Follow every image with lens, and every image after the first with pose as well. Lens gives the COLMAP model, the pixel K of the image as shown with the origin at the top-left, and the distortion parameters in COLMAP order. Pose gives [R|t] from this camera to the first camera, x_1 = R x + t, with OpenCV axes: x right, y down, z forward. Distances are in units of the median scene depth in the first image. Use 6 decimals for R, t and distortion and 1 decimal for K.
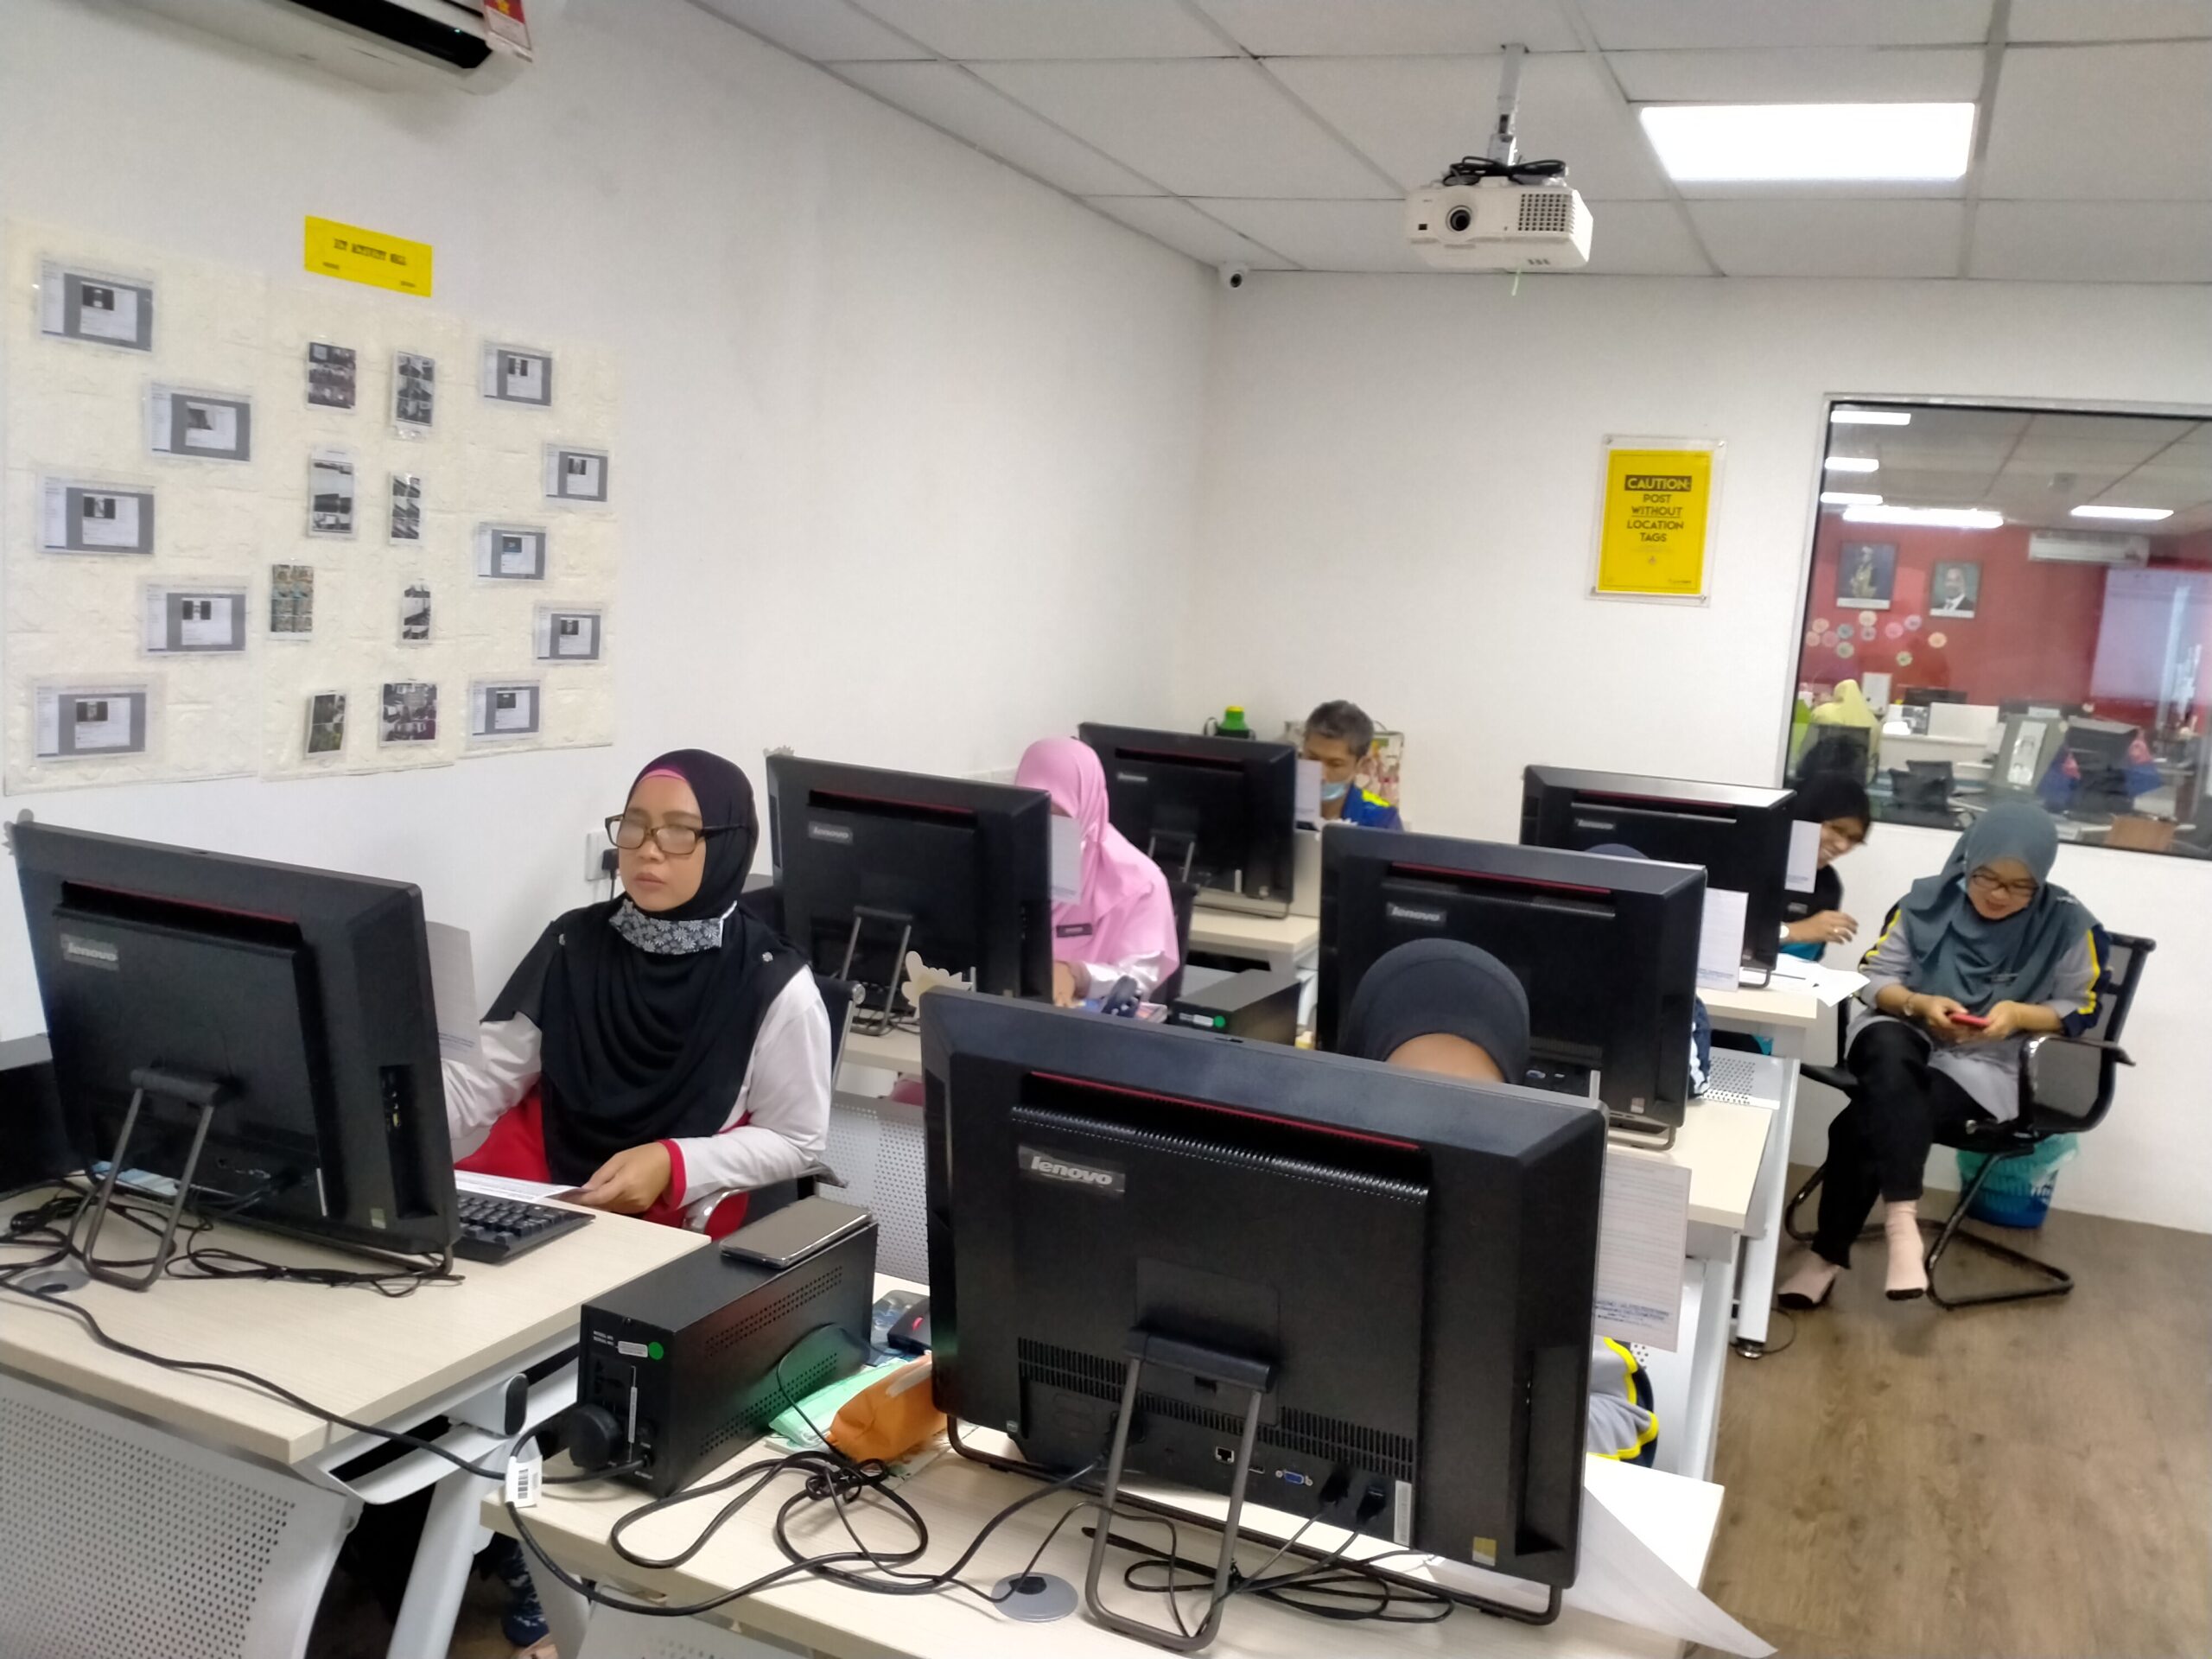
lens RADIAL K [[1837.9, 0, 1095.5], [0, 1837.9, 809.3], [0, 0, 1]] dist [0.044262, -0.102983]
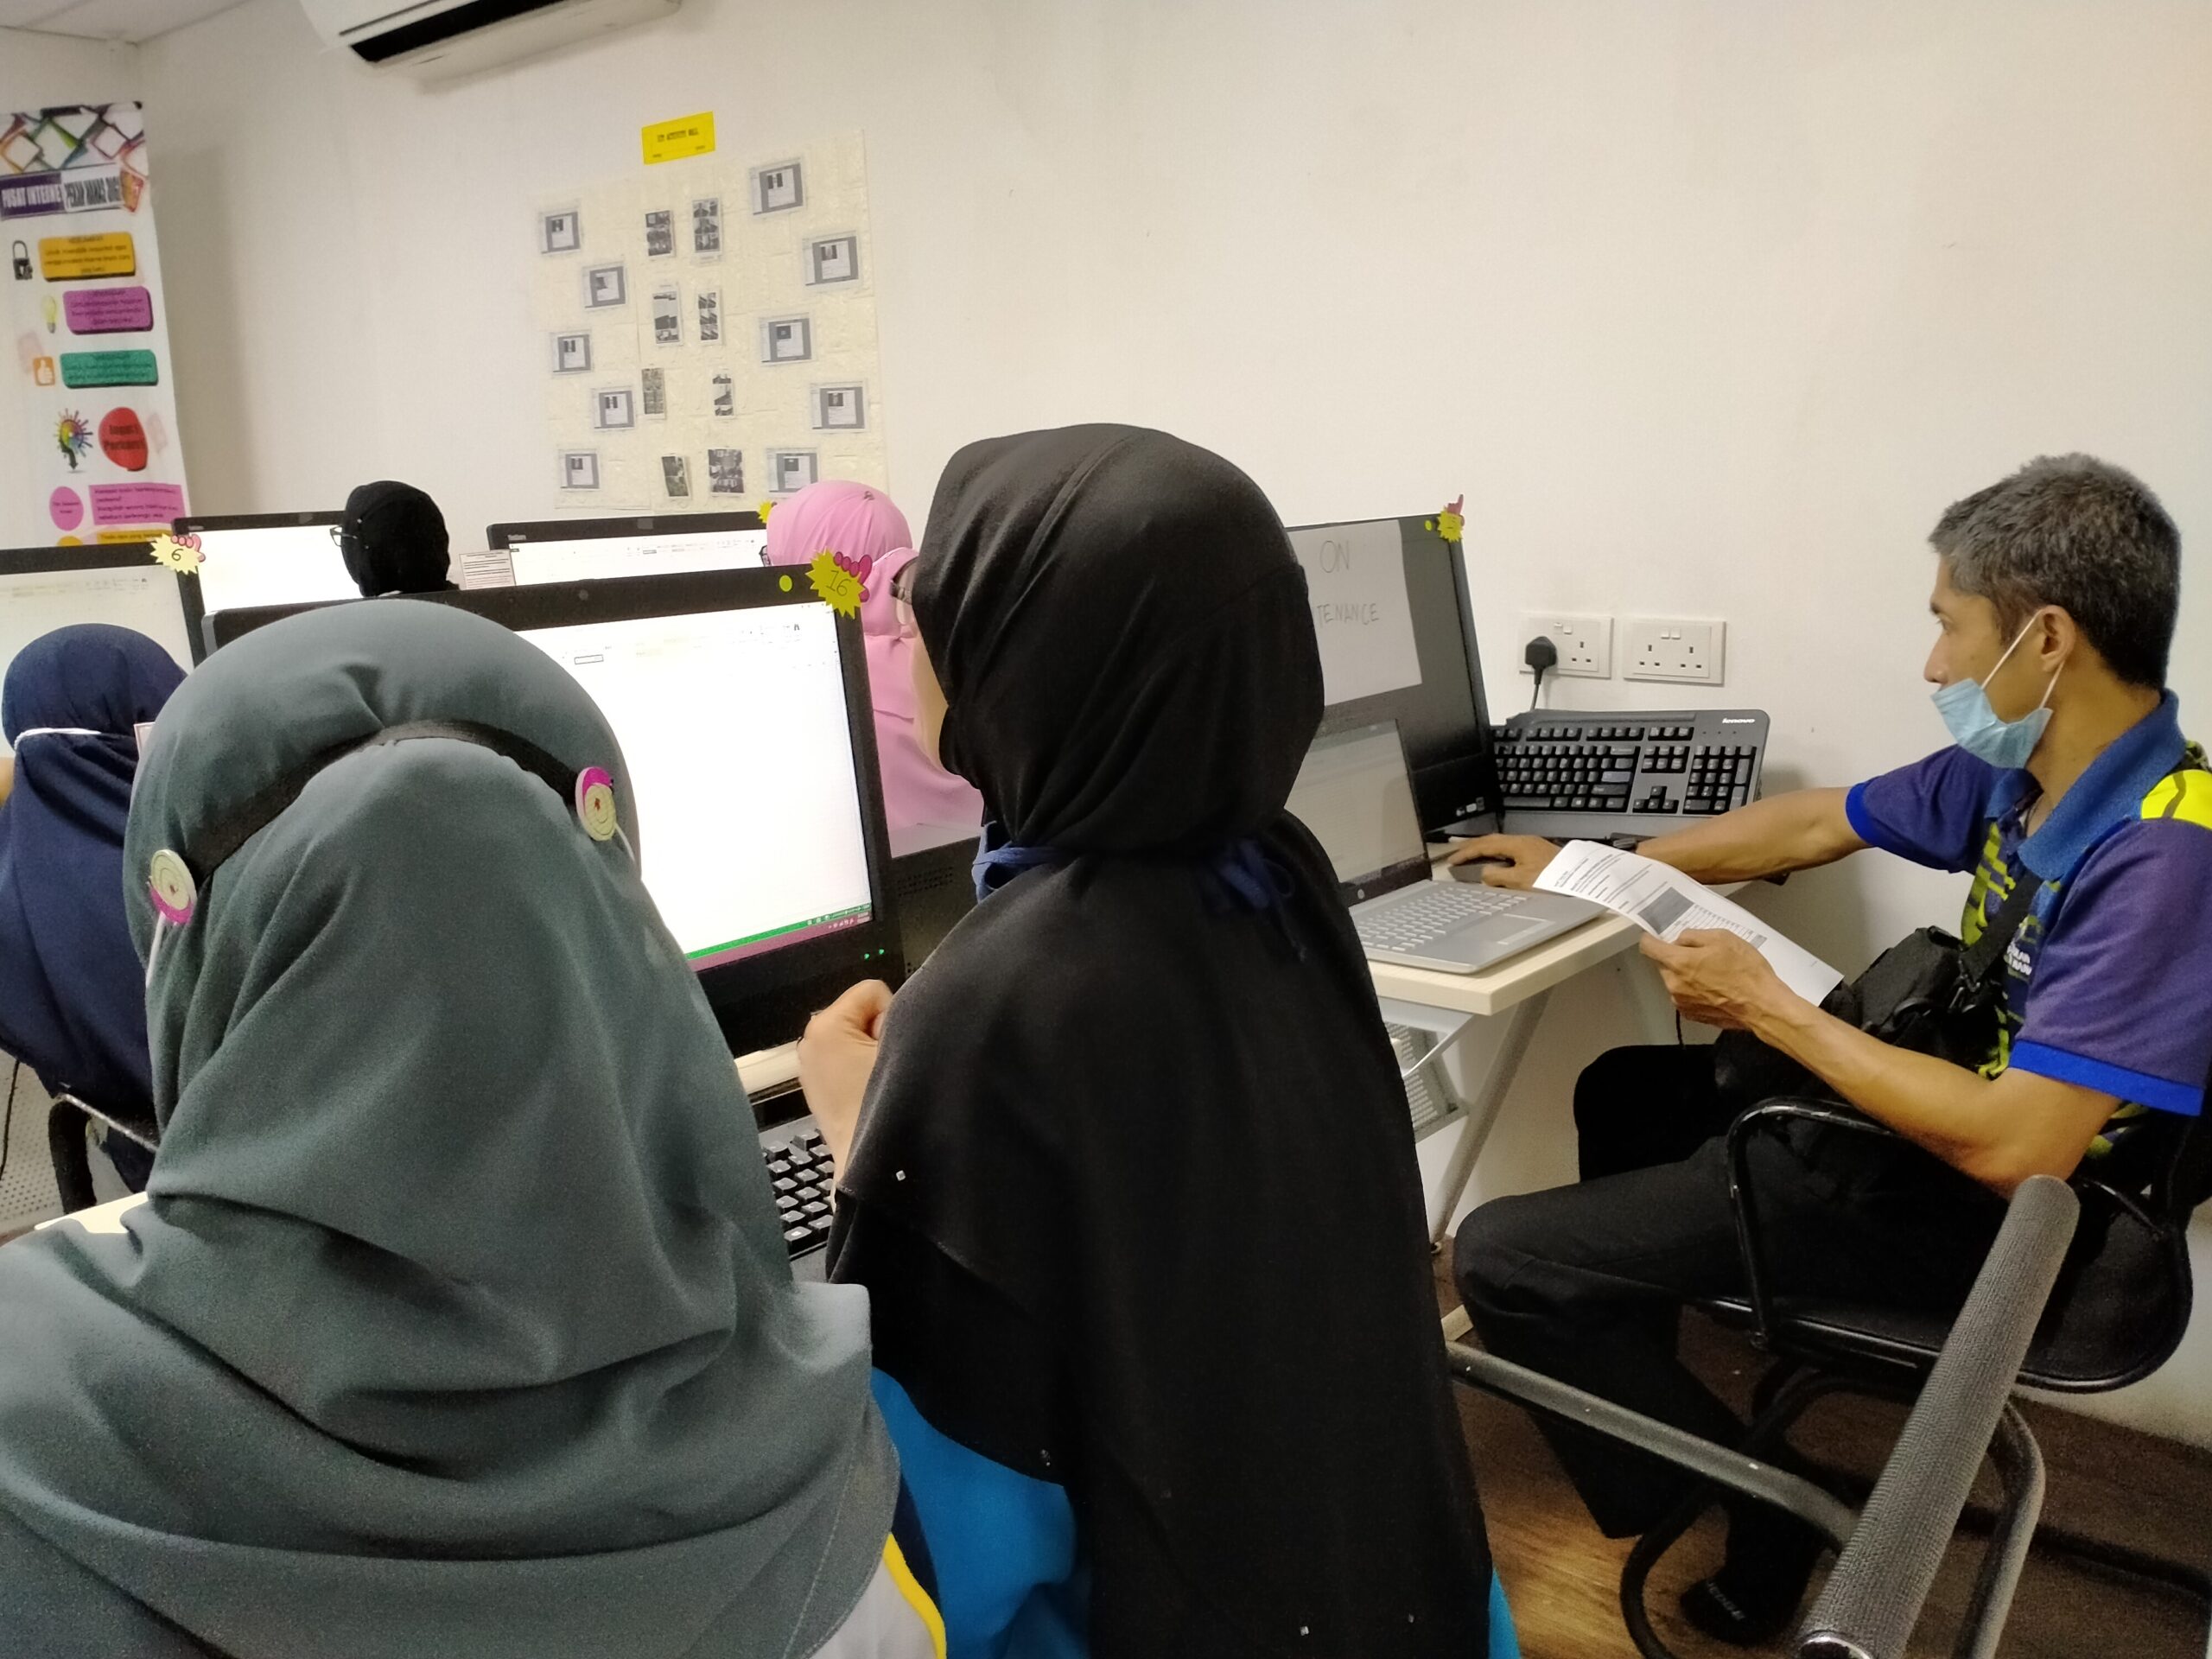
lens RADIAL K [[1837.9, 0, 1092.2], [0, 1837.9, 870.1], [0, 0, 1]] dist [0.044262, -0.102983]
pose [[-0.299597, 0.140031, -0.943734, 0.908942], [-0.121361, 0.975541, 0.183278, -0.050119], [0.946316, 0.169442, -0.275275, 1.758763]]
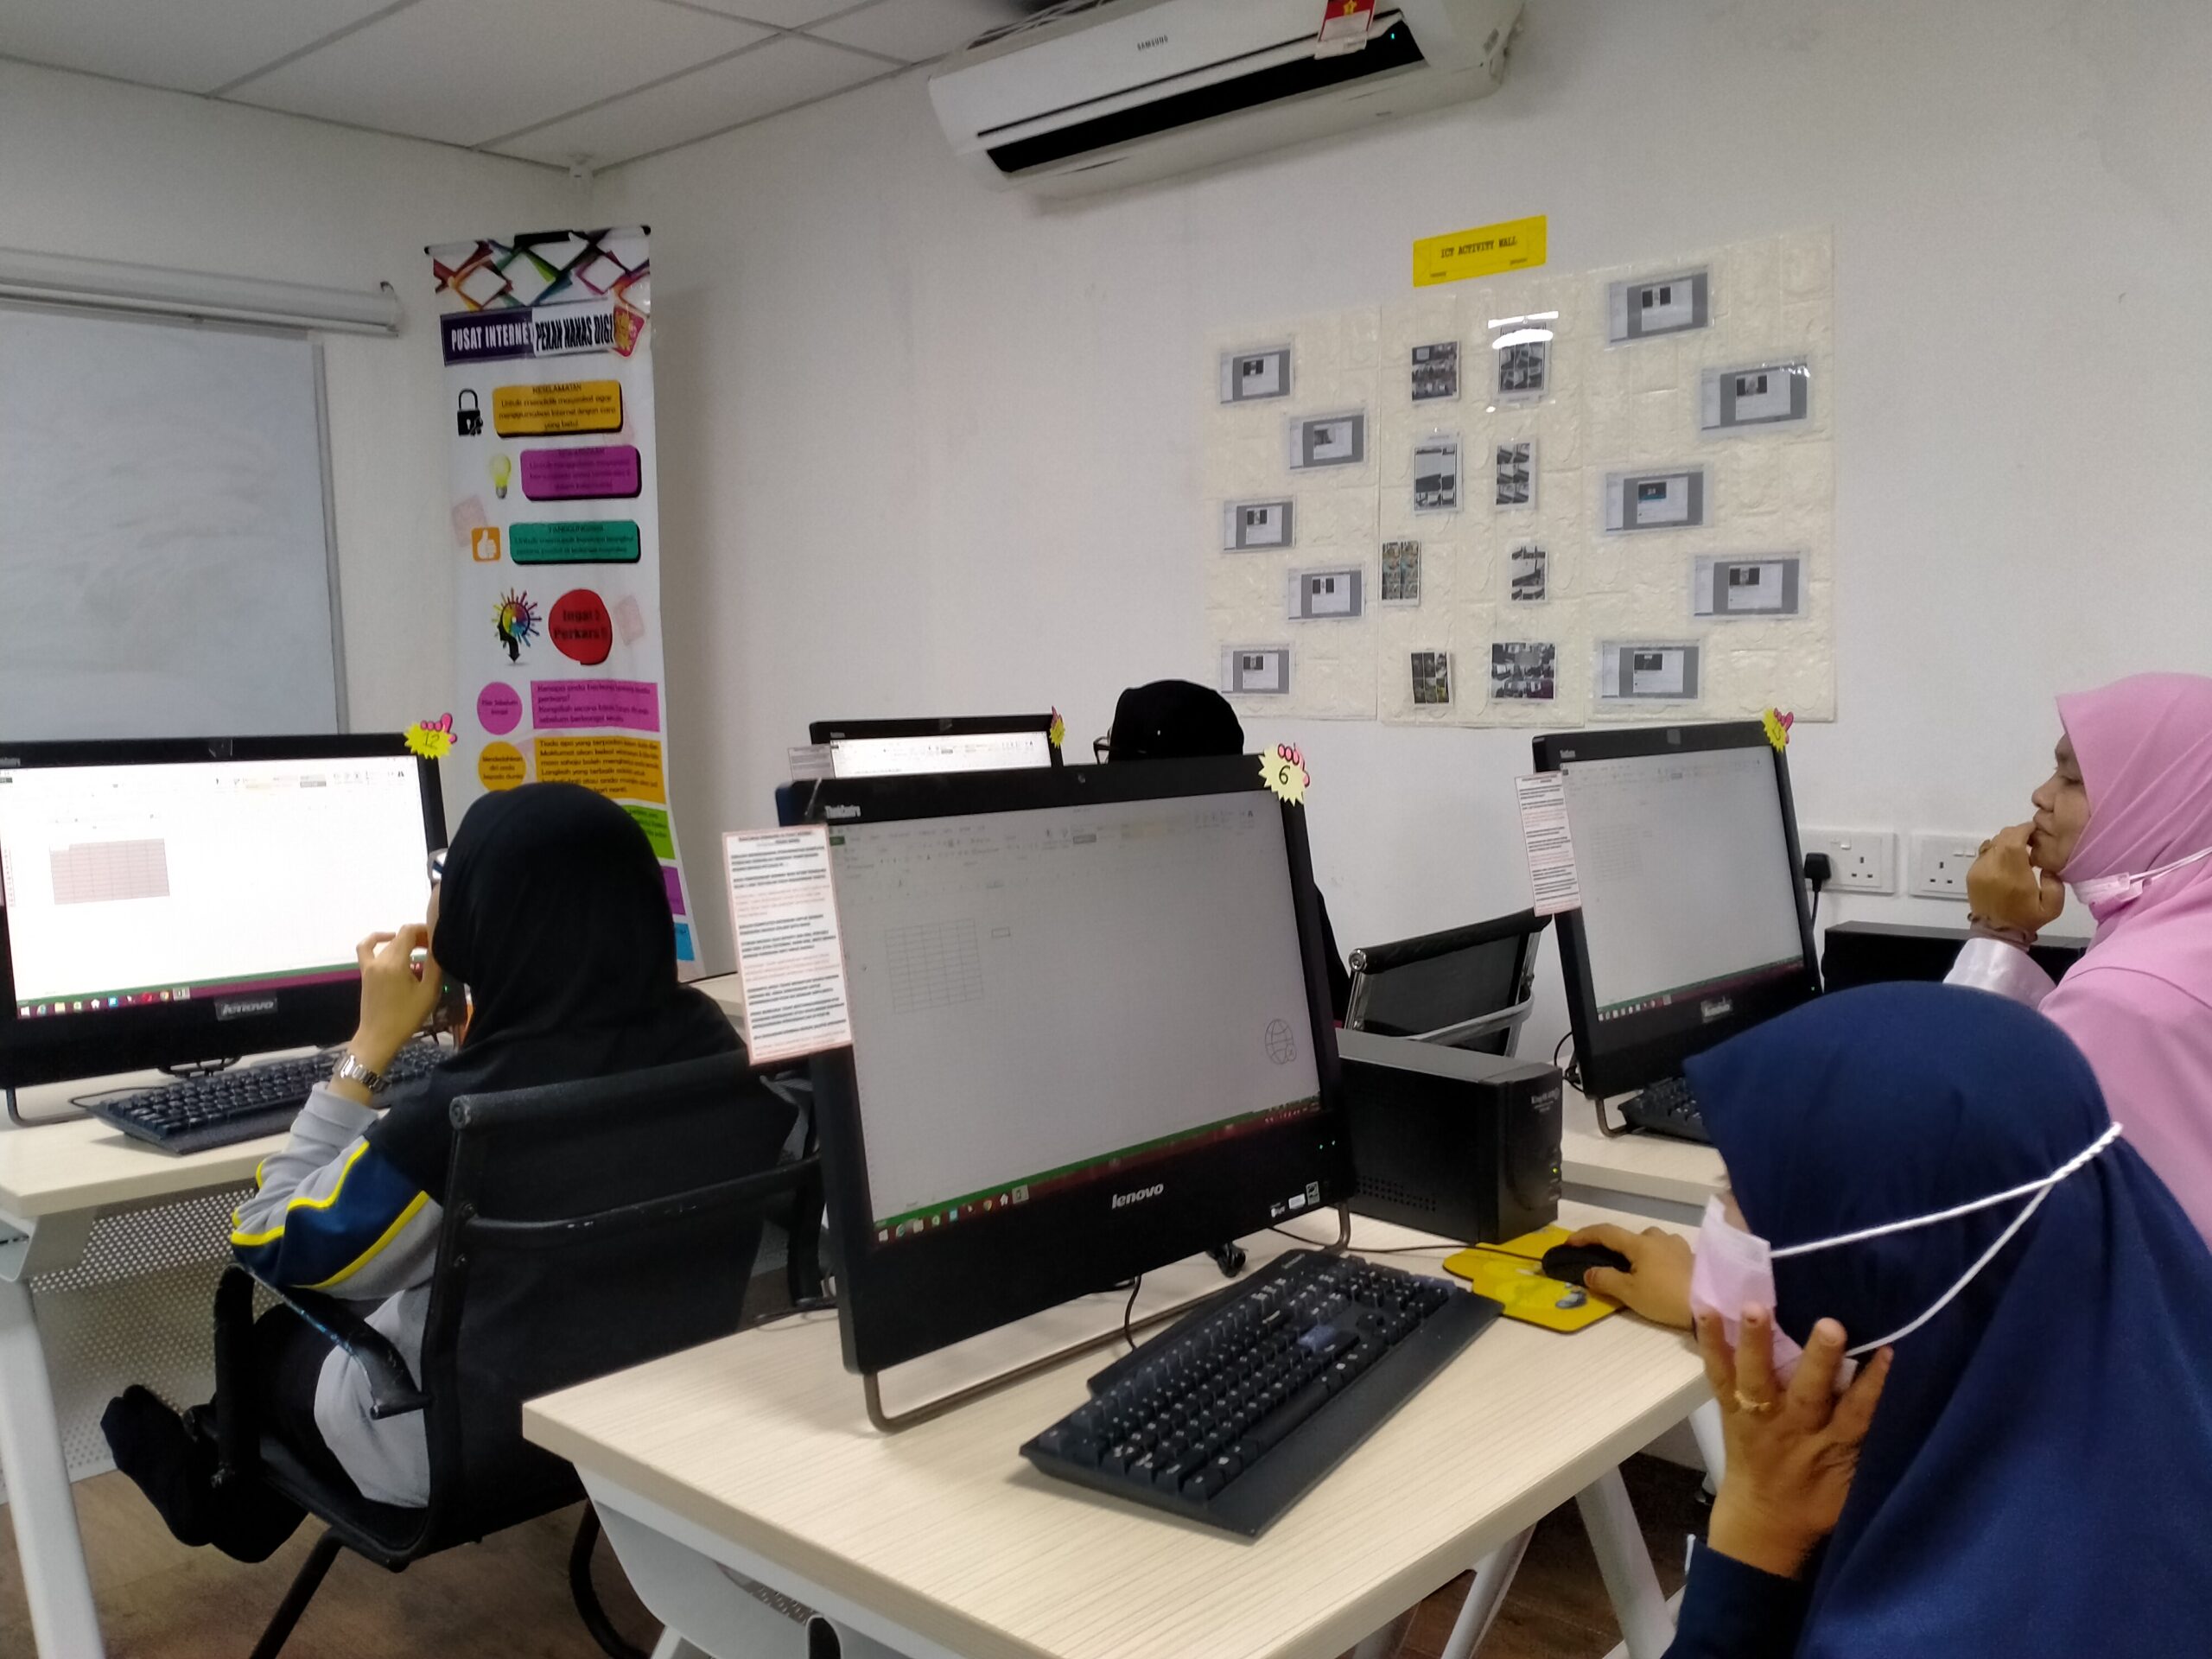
lens RADIAL K [[1837.9, 0, 1118.5], [0, 1837.9, 865.2], [0, 0, 1]] dist [0.044262, -0.102983]
pose [[-0.307023, 0.020516, -0.951481, 0.716134], [-0.136771, 0.988438, 0.065446, 0.019059], [0.941823, 0.150229, -0.300667, 1.167861]]
